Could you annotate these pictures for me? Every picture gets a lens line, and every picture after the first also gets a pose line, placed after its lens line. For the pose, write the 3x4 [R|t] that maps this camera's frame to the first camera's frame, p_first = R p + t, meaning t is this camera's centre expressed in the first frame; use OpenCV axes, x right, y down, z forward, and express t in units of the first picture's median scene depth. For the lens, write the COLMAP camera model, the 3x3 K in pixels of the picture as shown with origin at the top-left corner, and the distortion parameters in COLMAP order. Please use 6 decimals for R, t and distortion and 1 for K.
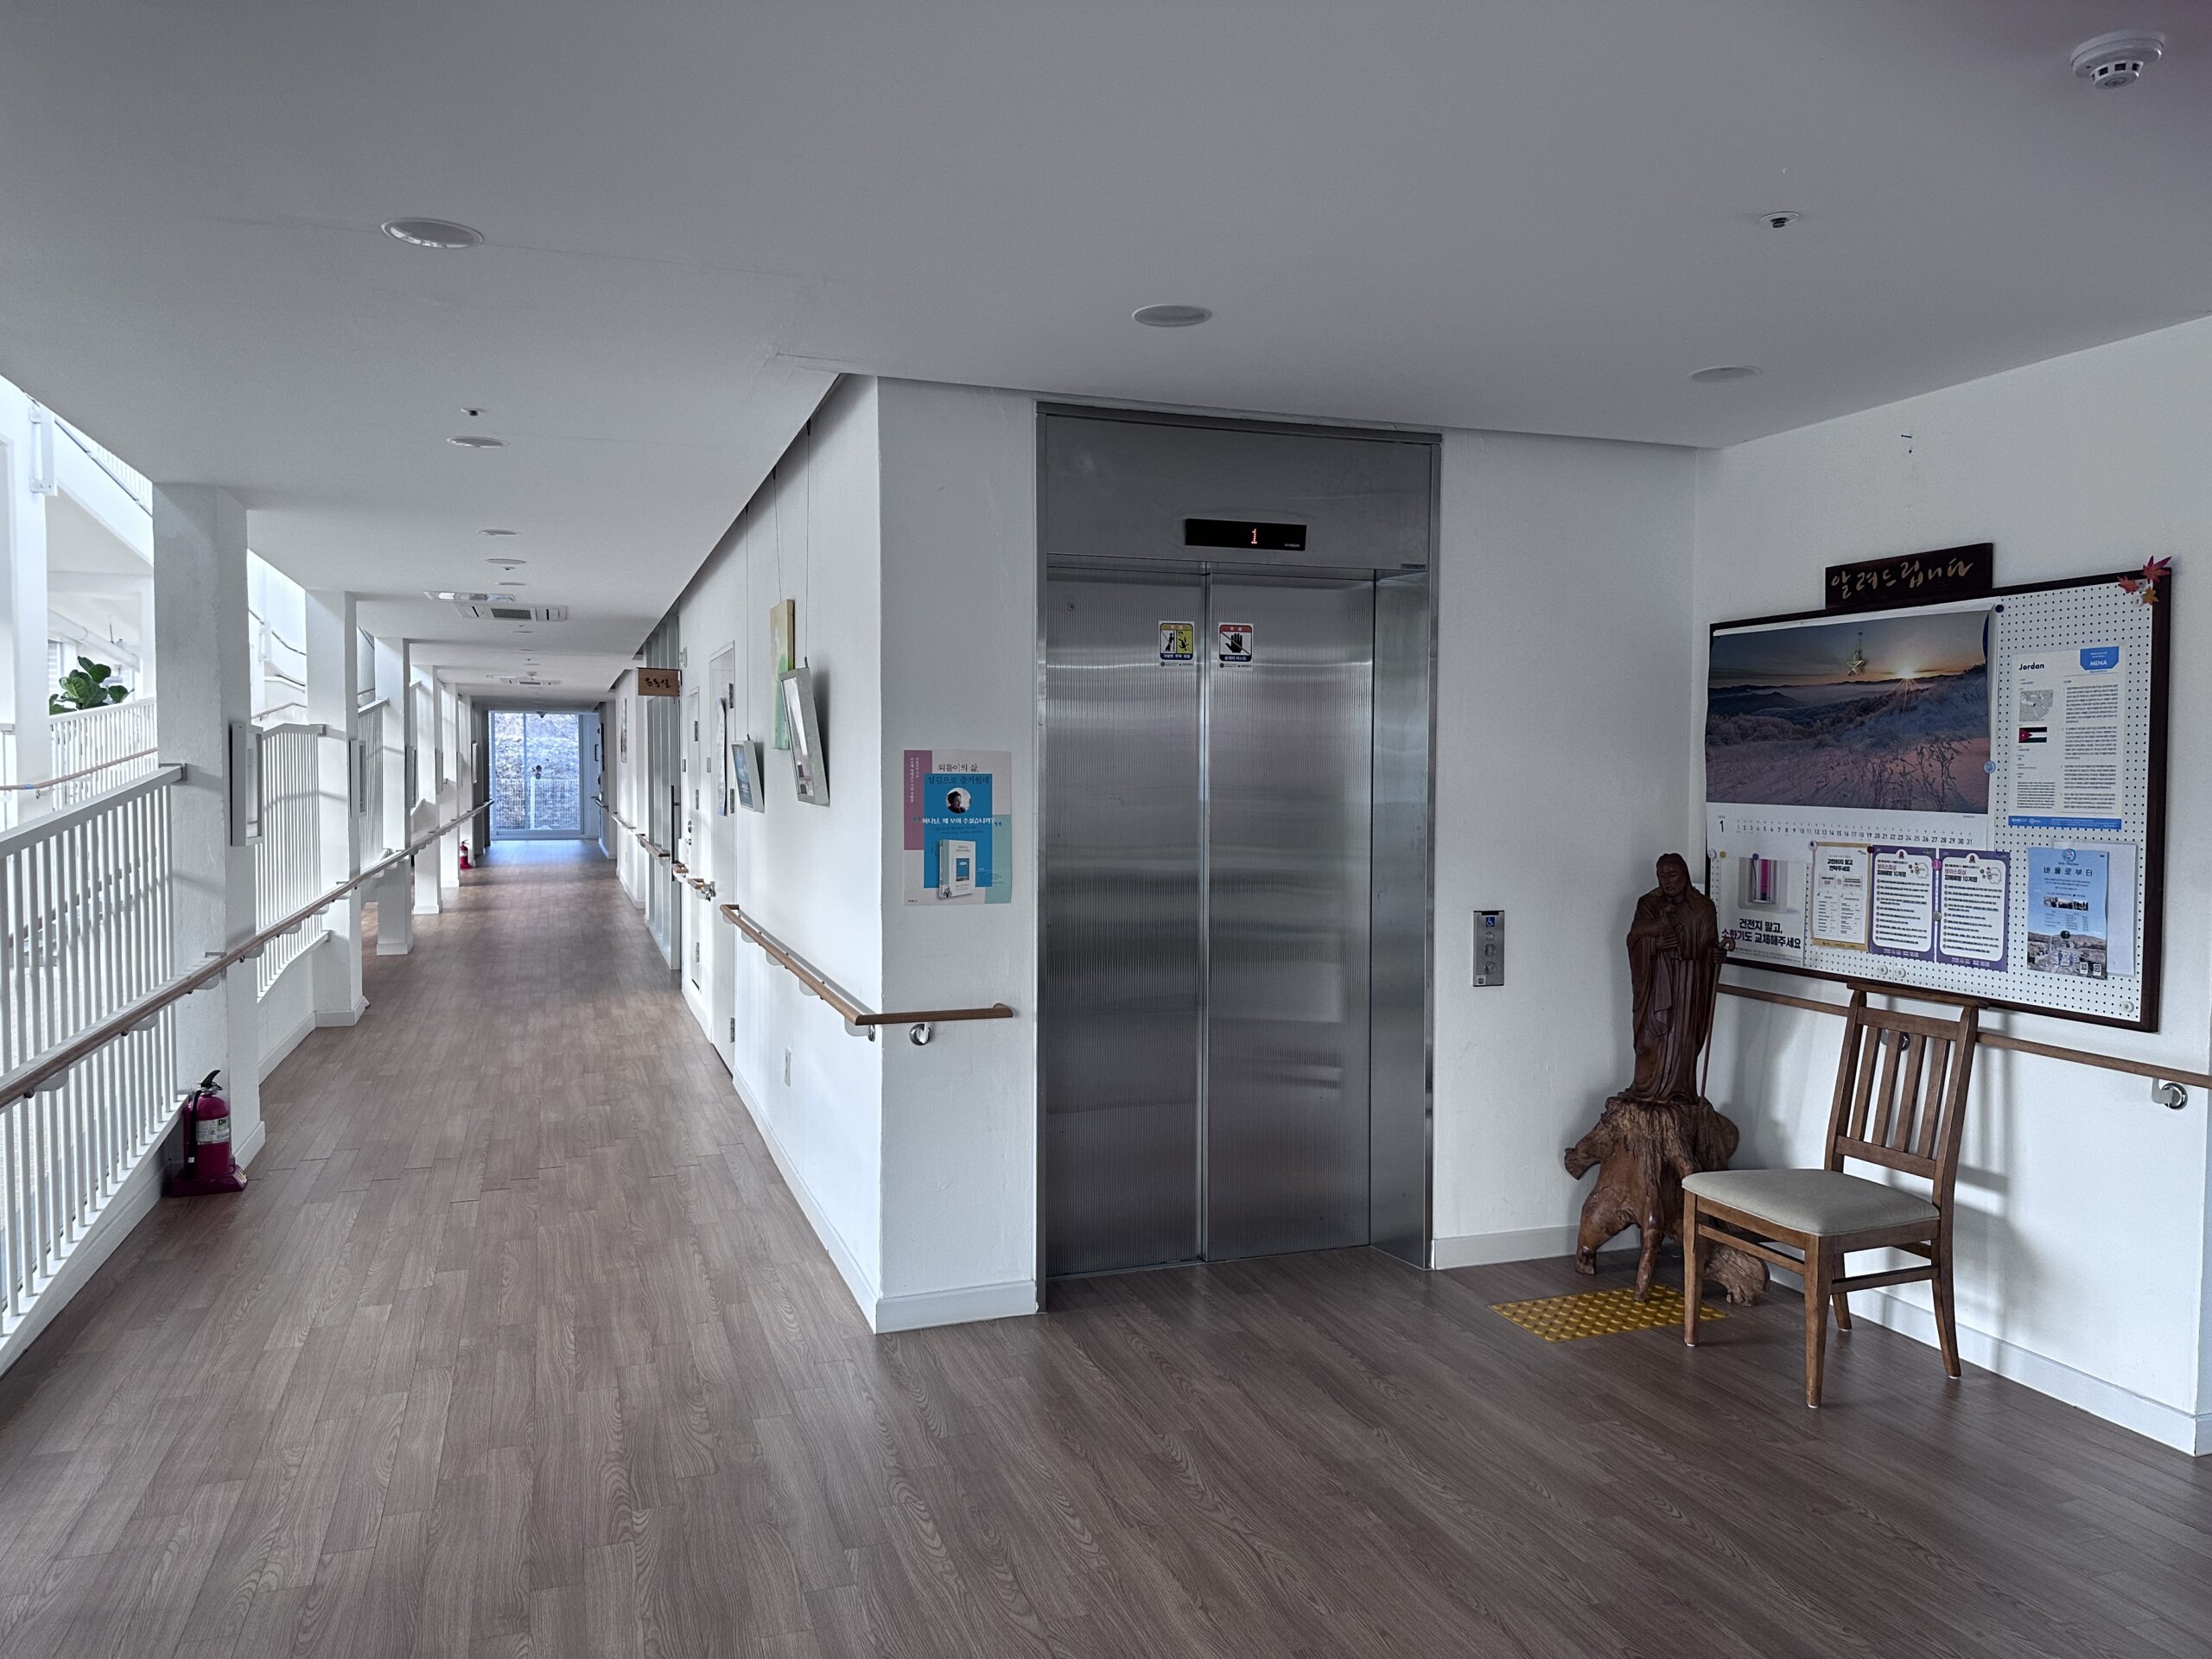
lens RADIAL K [[1514.0, 0, 1106.0], [0, 1514.0, 829.5], [0, 0, 1]] dist [0.010283, -0.017432]
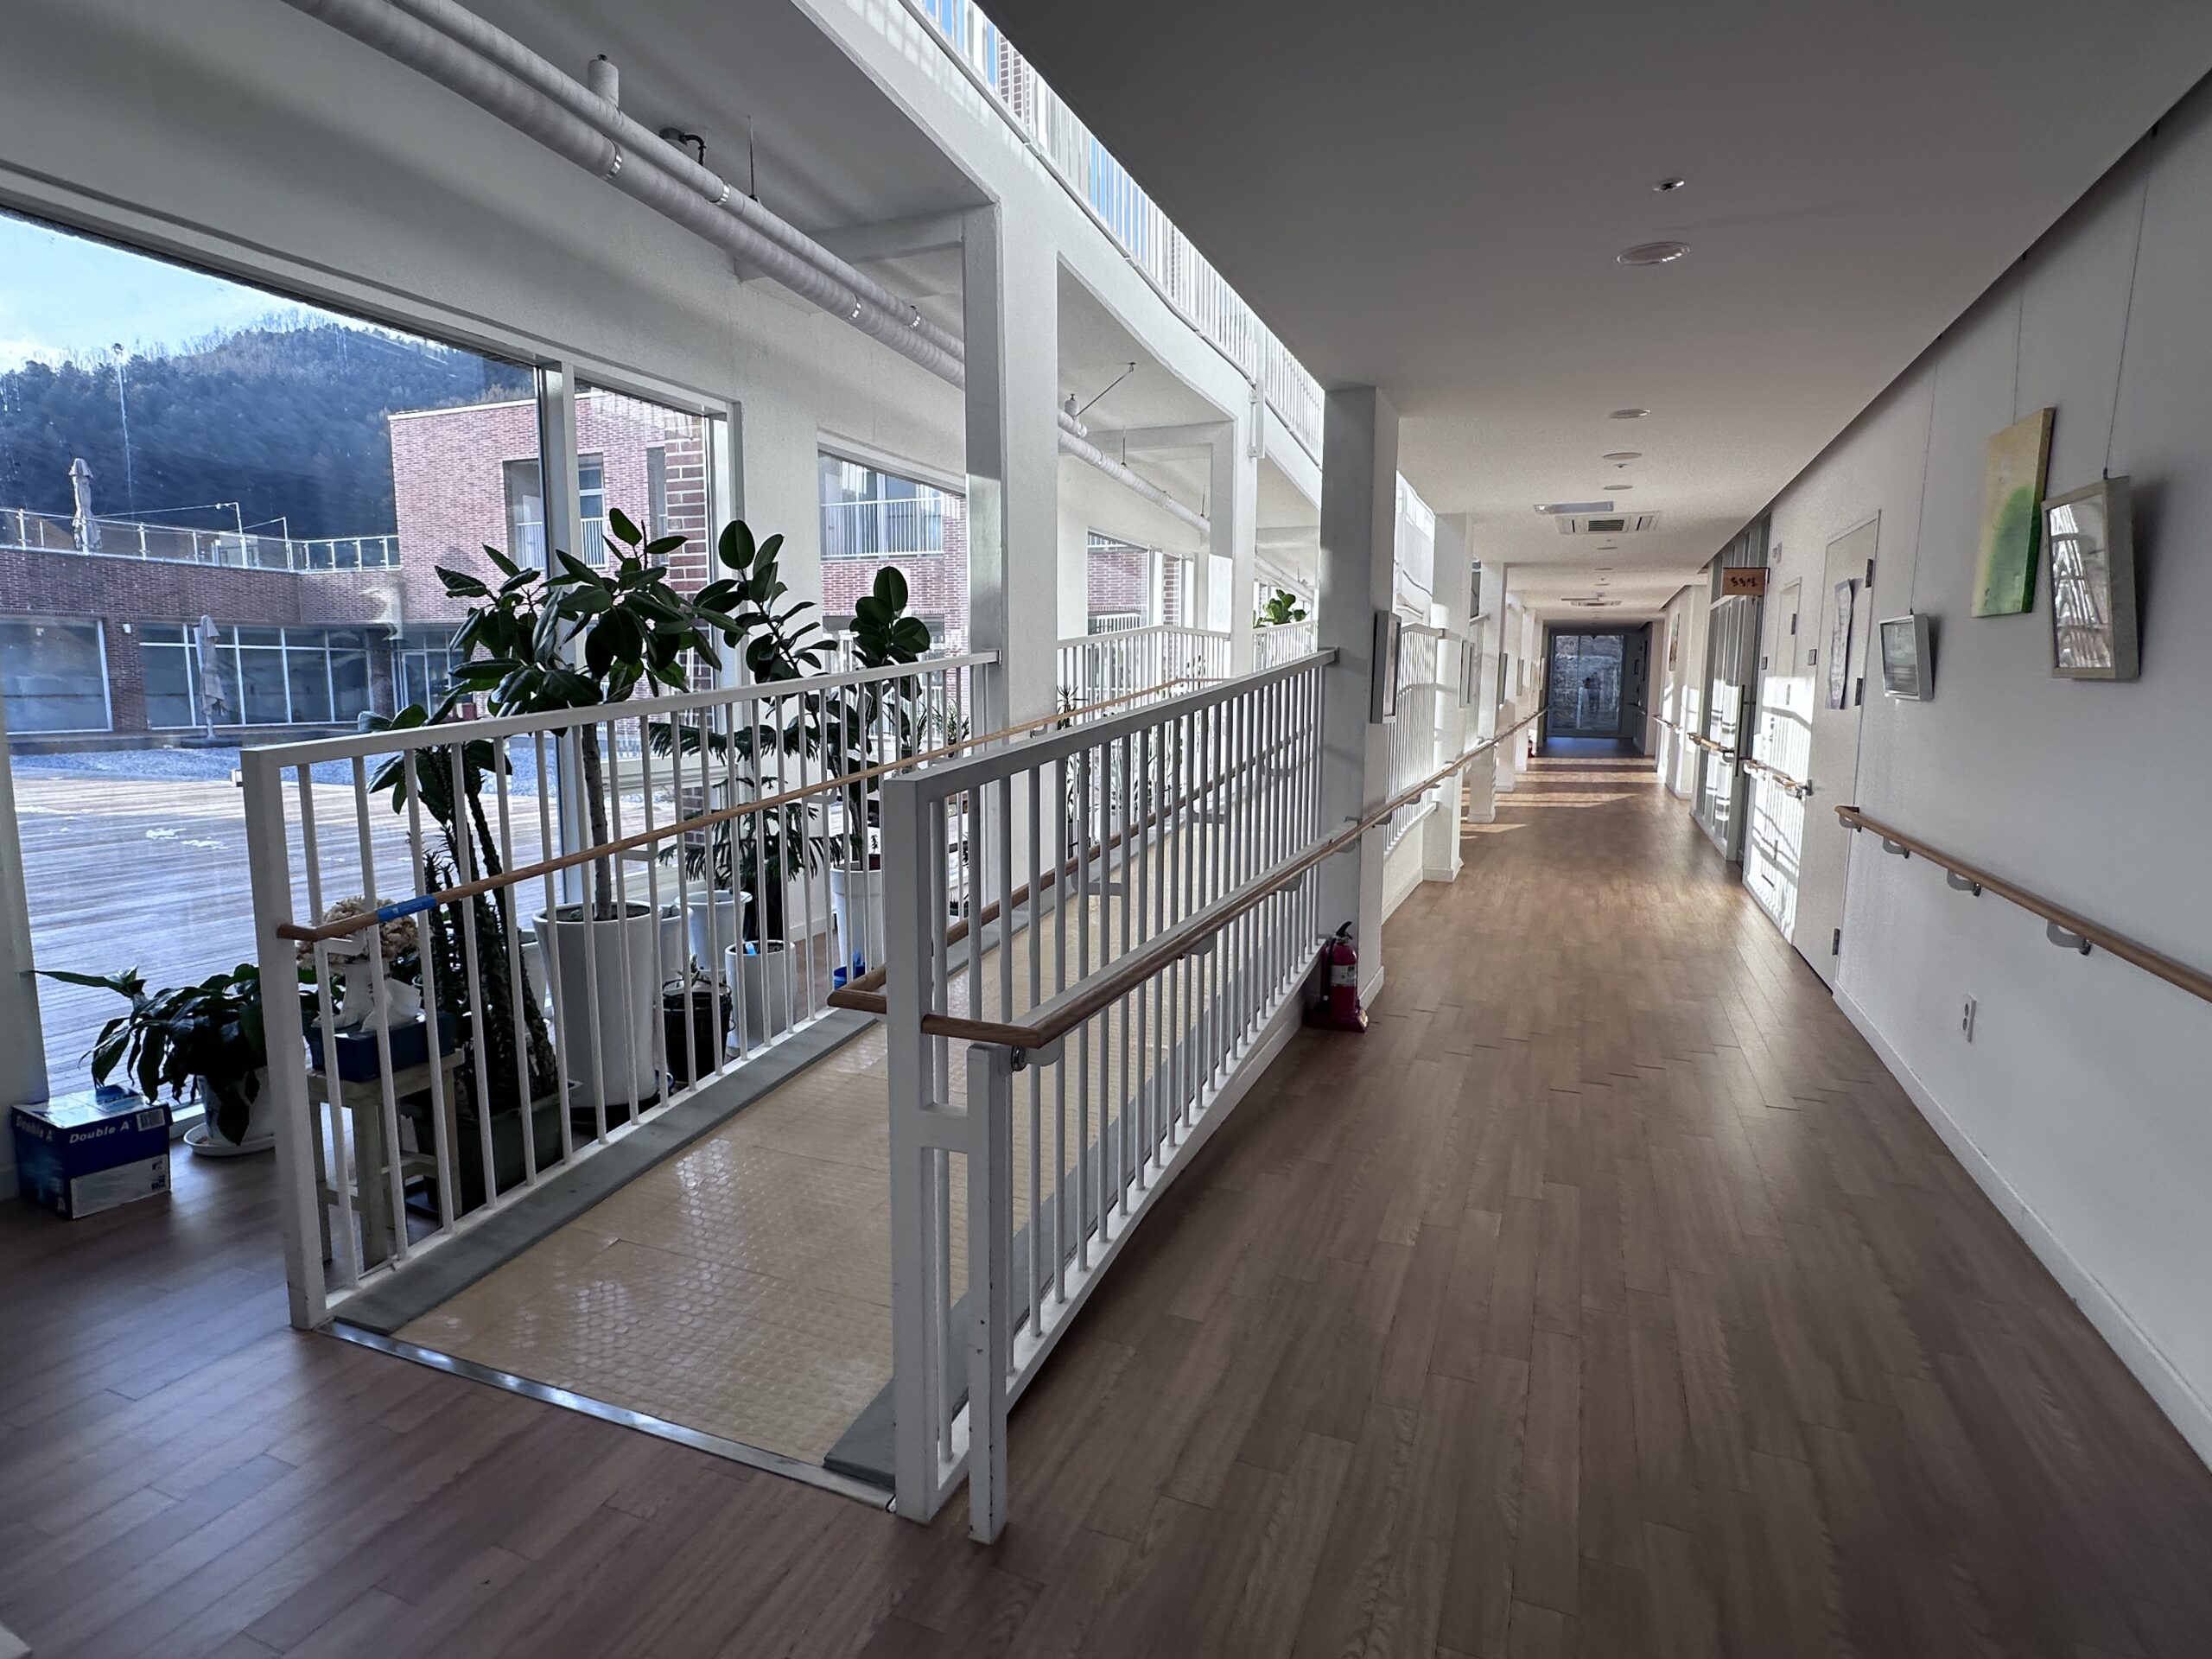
lens RADIAL K [[1160.4, 0, 1106.0], [0, 1160.4, 829.5], [0, 0, 1]] dist [0.021066, 0.001241]
pose [[0.735447, 0.086718, -0.672010, -0.150403], [-0.028796, 0.994881, 0.096868, 0.012278], [0.676970, -0.051890, 0.734179, 0.256148]]
